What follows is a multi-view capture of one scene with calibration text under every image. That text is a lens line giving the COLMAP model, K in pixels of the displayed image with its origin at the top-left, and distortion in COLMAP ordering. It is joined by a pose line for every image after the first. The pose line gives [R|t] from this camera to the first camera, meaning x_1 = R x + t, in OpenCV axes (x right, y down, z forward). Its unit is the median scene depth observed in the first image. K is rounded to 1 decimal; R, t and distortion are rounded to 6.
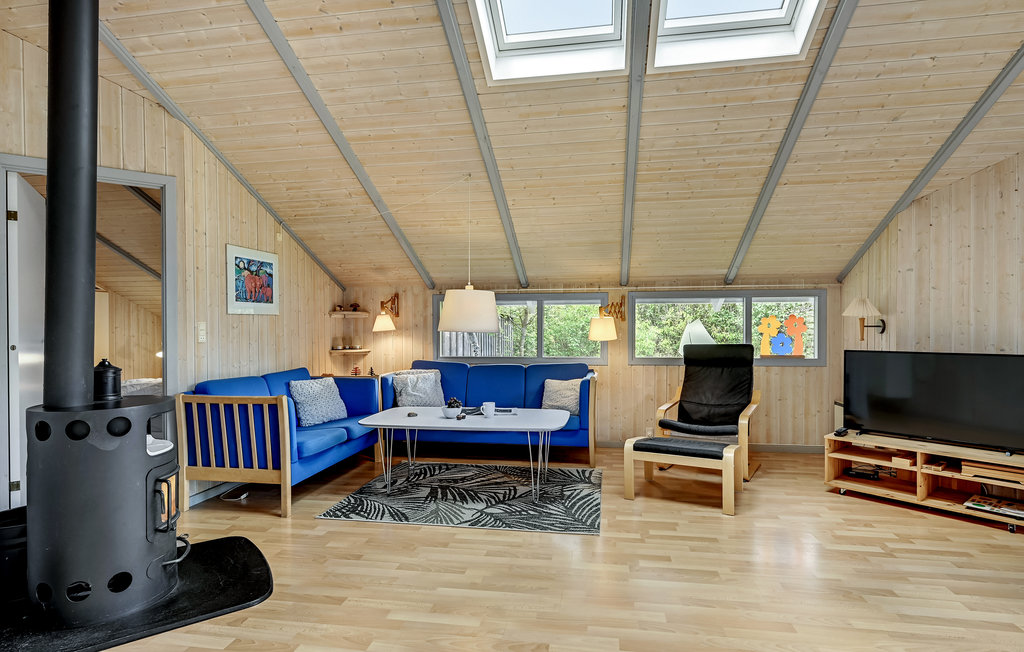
lens RADIAL K [[512.9, 0, 515.0], [0, 512.9, 329.8], [0, 0, 1]] dist [-0.001402, -0.000511]
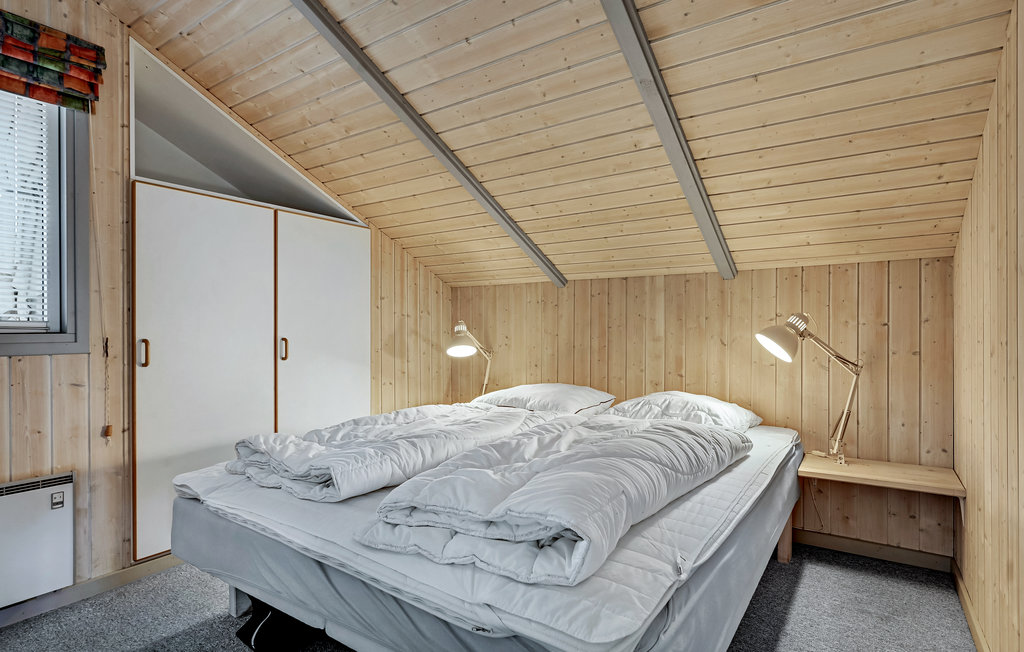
lens RADIAL K [[527.5, 0, 512.1], [0, 527.5, 330.5], [0, 0, 1]] dist [-0.000059, -0.000001]
pose [[0.905910, 0.001292, -0.423468, -0.411267], [-0.001998, 0.999997, -0.001223, 0.028216], [0.423465, 0.001954, 0.905910, 0.543834]]
